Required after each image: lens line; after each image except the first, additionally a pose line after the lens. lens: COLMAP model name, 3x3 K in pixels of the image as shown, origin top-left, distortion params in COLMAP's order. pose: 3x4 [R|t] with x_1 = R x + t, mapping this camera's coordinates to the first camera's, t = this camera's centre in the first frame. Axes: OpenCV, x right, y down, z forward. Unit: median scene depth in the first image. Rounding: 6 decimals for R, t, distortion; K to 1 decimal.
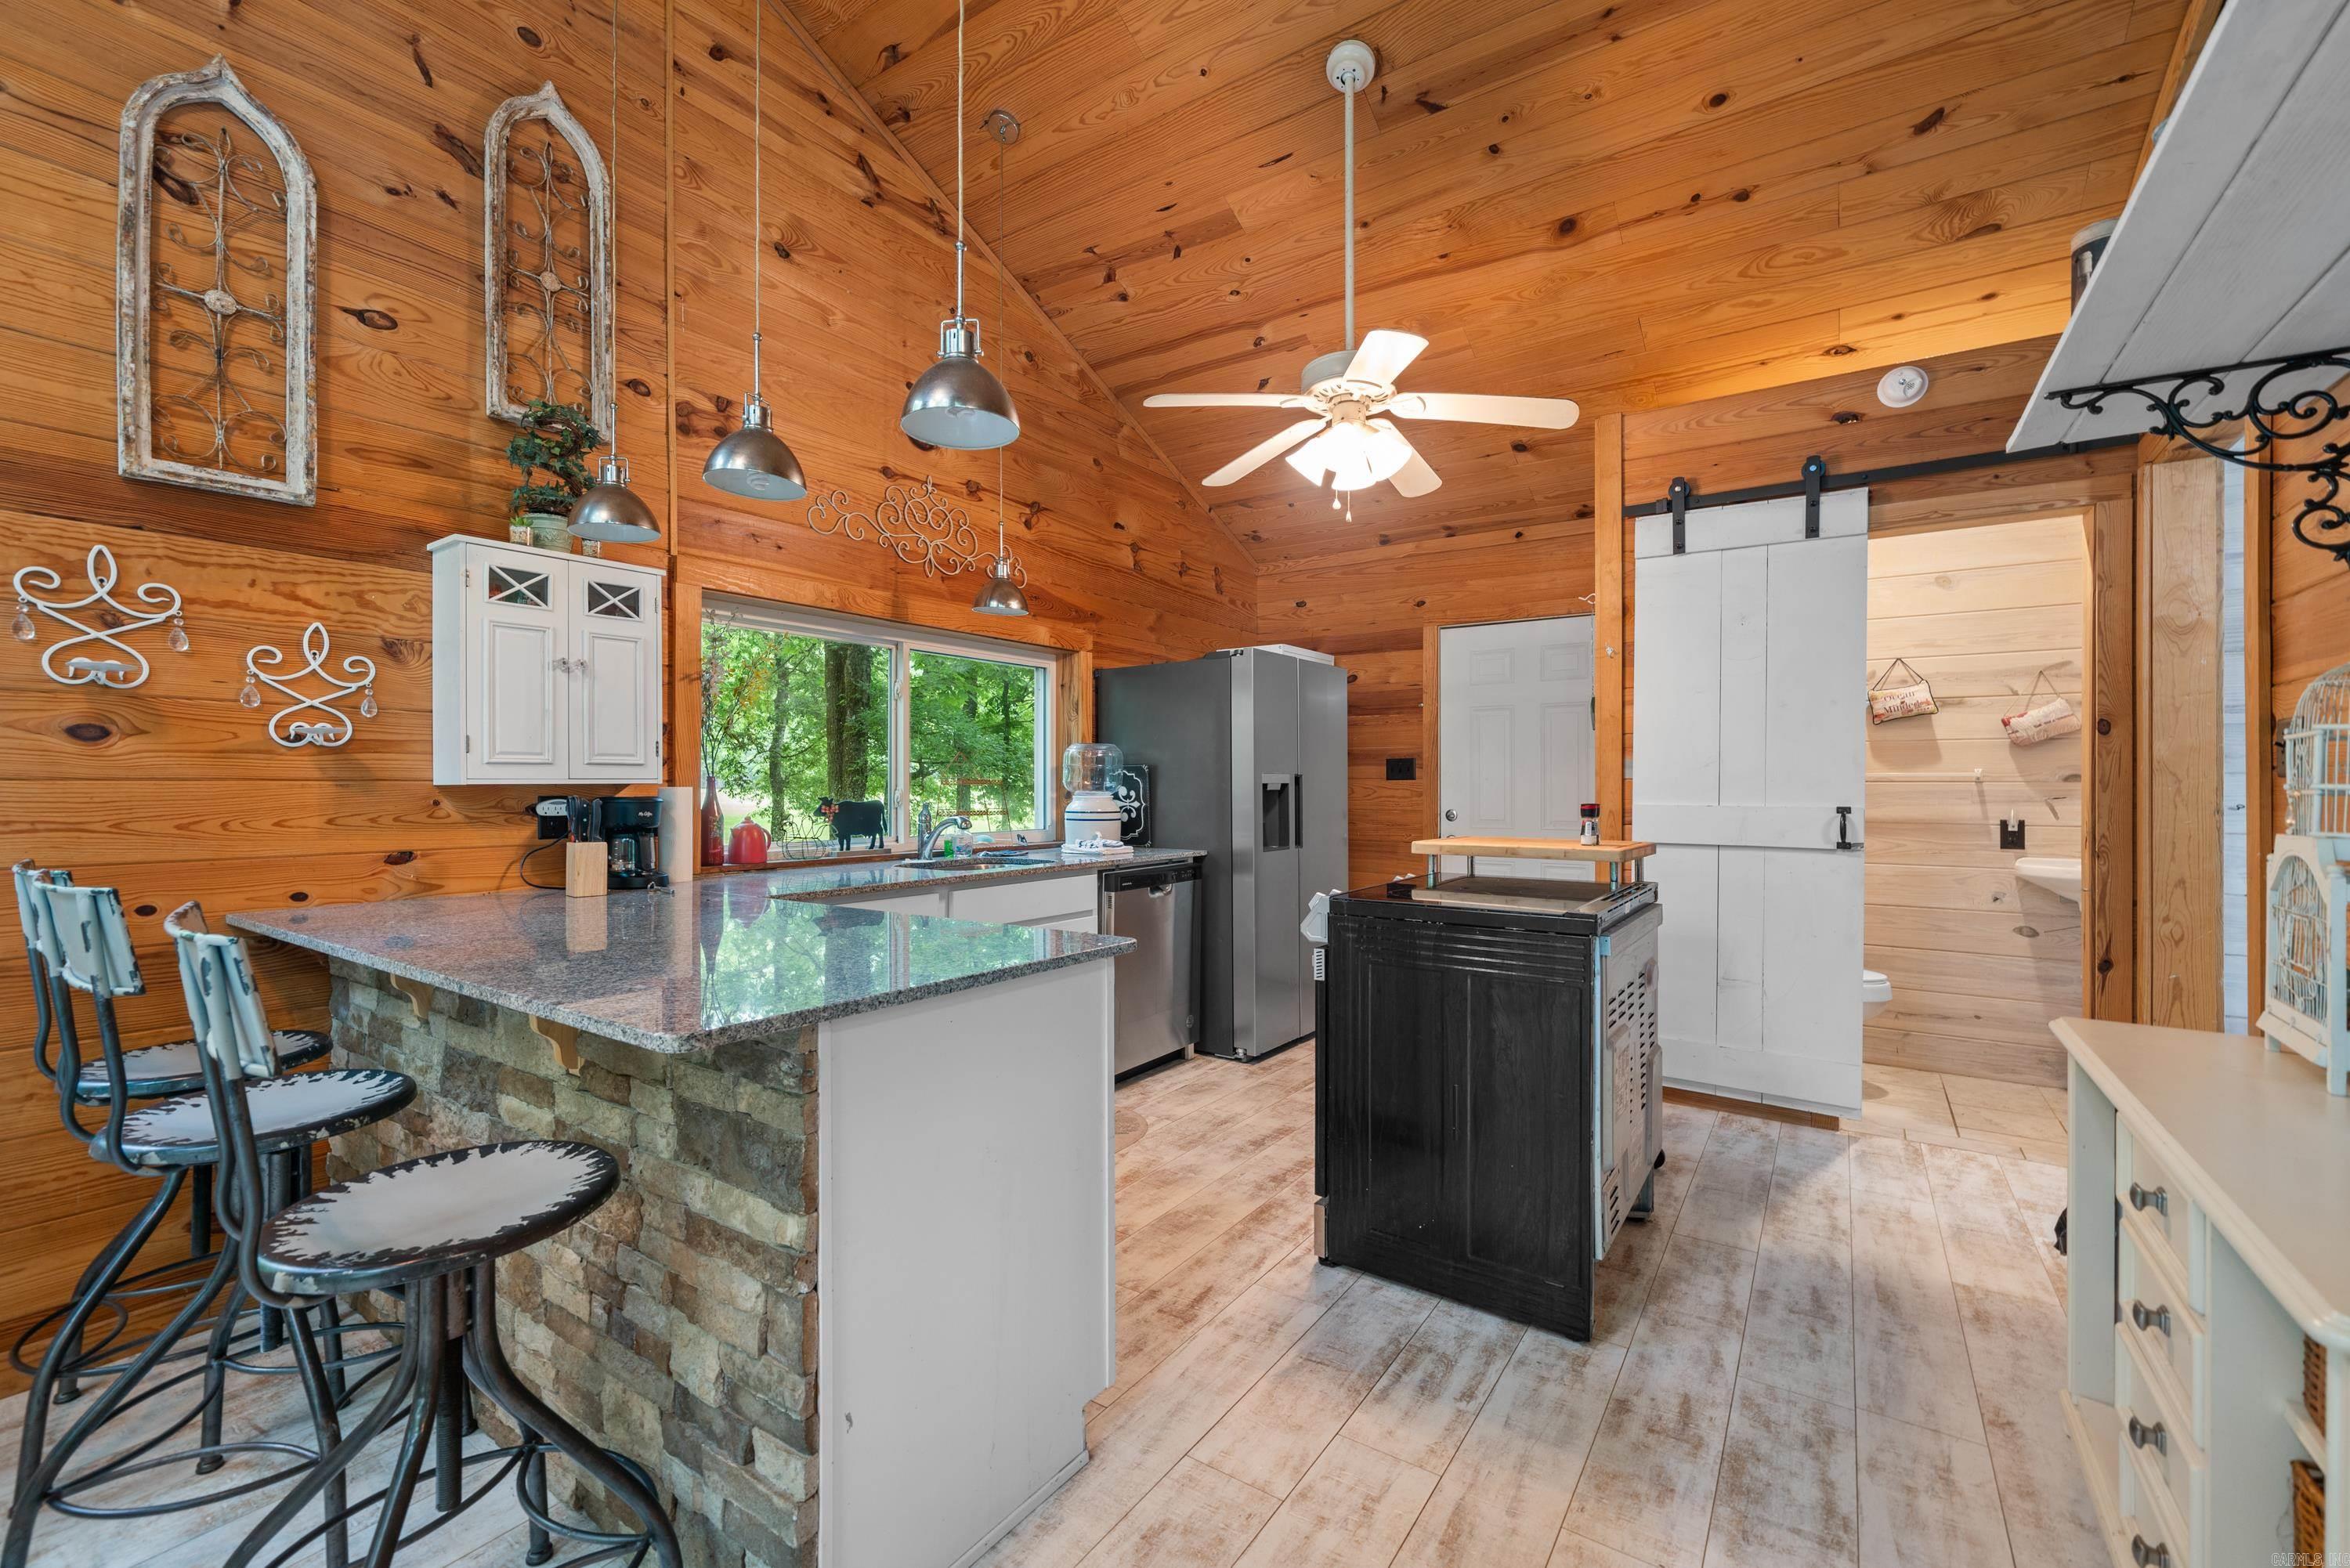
lens RADIAL K [[955.7, 0, 1177.3], [0, 955.7, 779.6], [0, 0, 1]] dist [-0.001728, -0.000091]
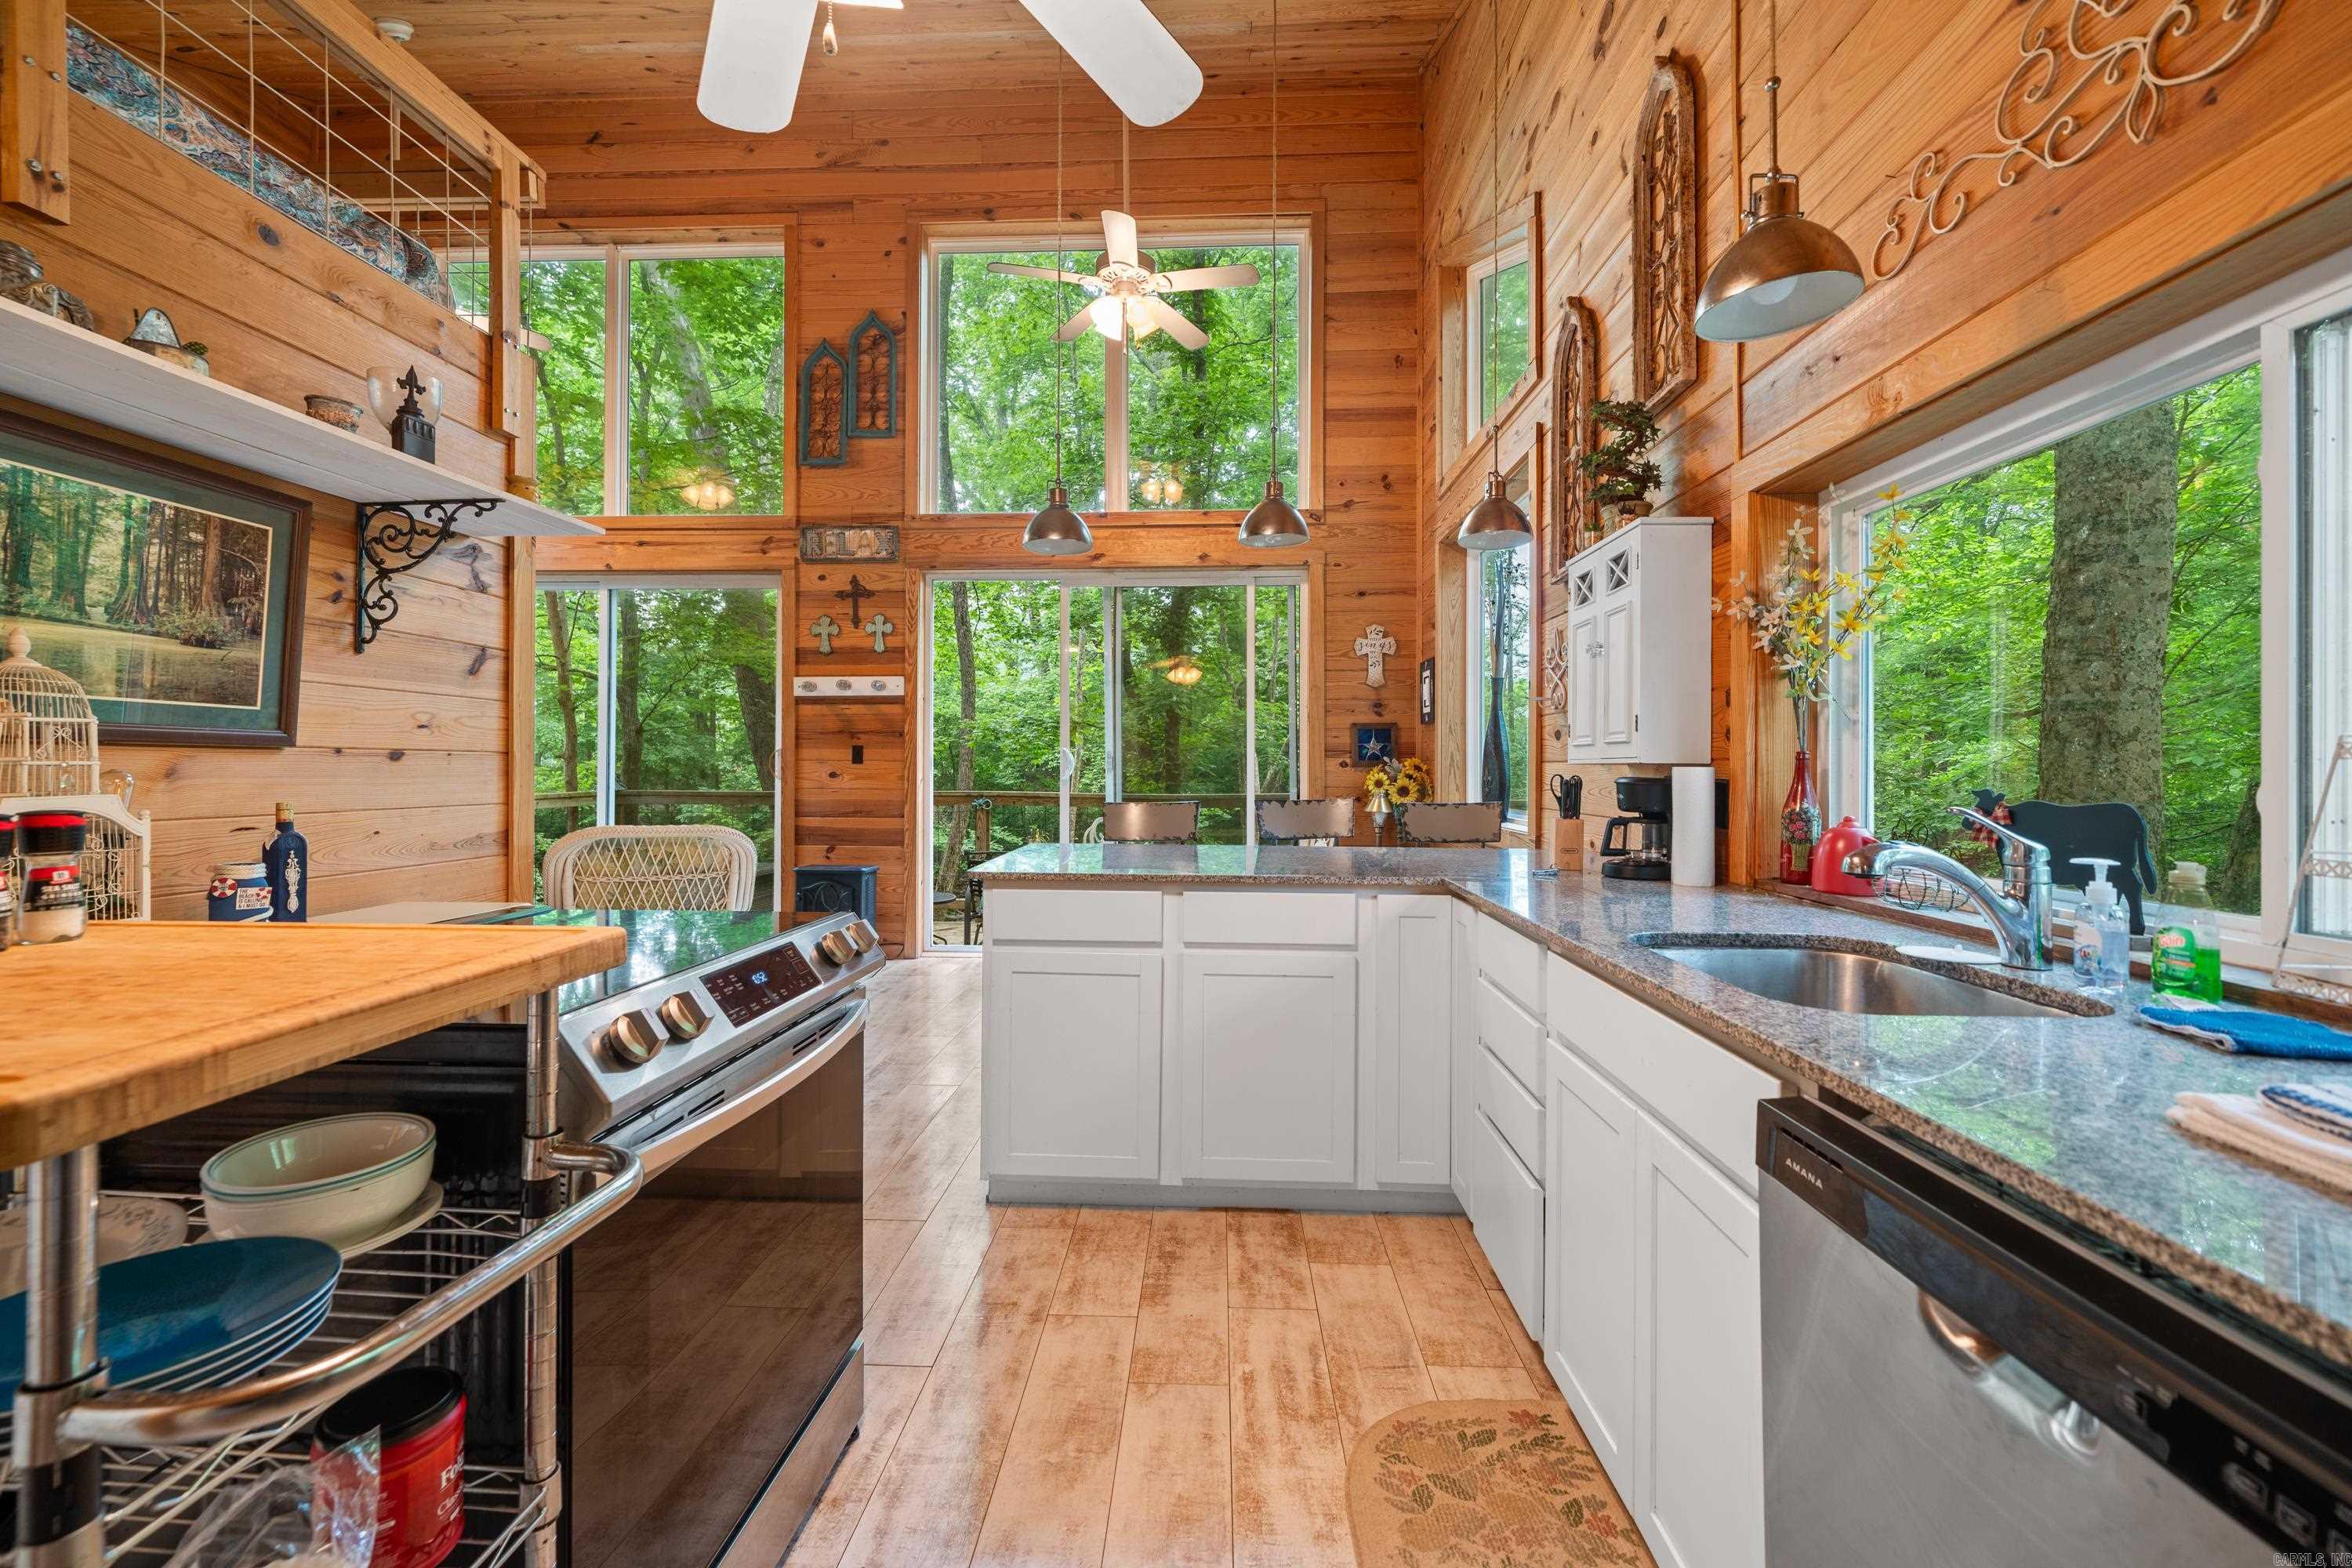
lens RADIAL K [[937.1, 0, 1173.4], [0, 937.1, 761.8], [0, 0, 1]] dist [-0.005096, 0.000140]
pose [[-0.849562, -0.004537, -0.527469, 0.301354], [-0.000685, 0.999972, -0.007498, 0.012017], [0.527488, -0.006009, -0.849541, 1.641891]]
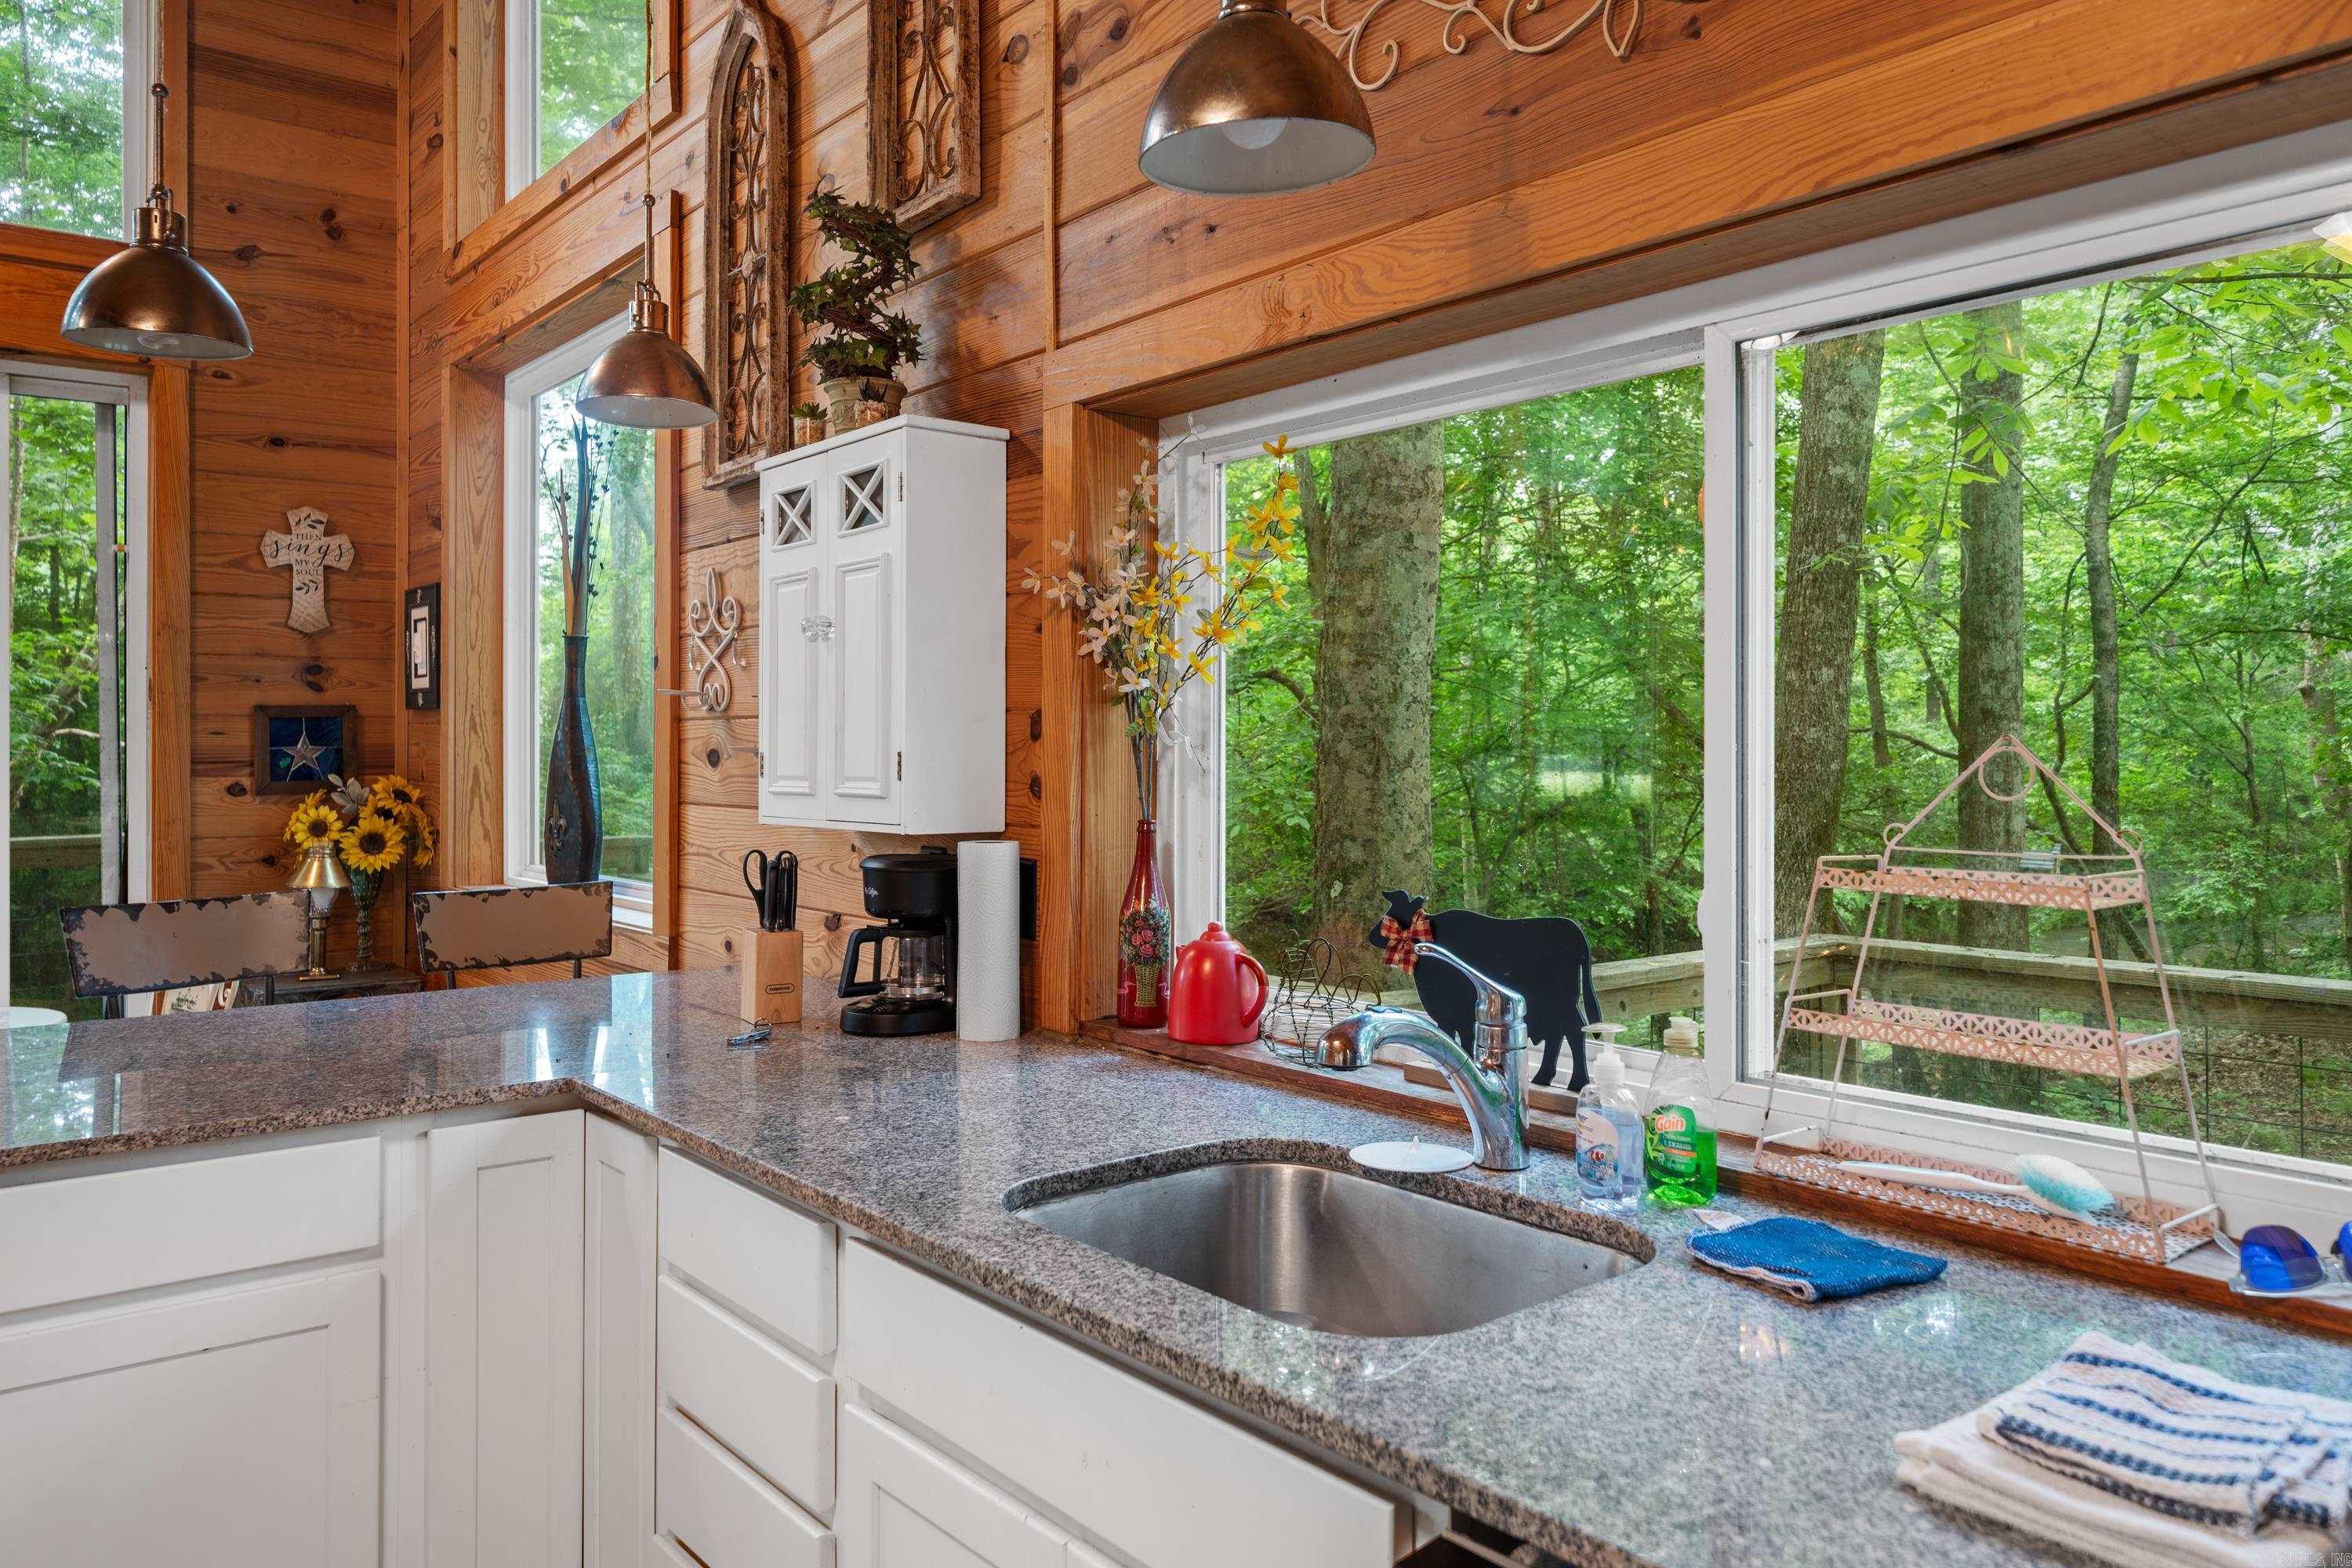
lens RADIAL K [[1631.5, 0, 1175.5], [0, 1631.5, 740.8], [0, 0, 1]] dist [0.002935, -0.001022]
pose [[-0.278398, -0.005365, -0.960451, 0.283448], [0.005232, 0.999961, -0.007102, -0.037433], [0.960452, -0.007002, -0.278359, 1.519341]]
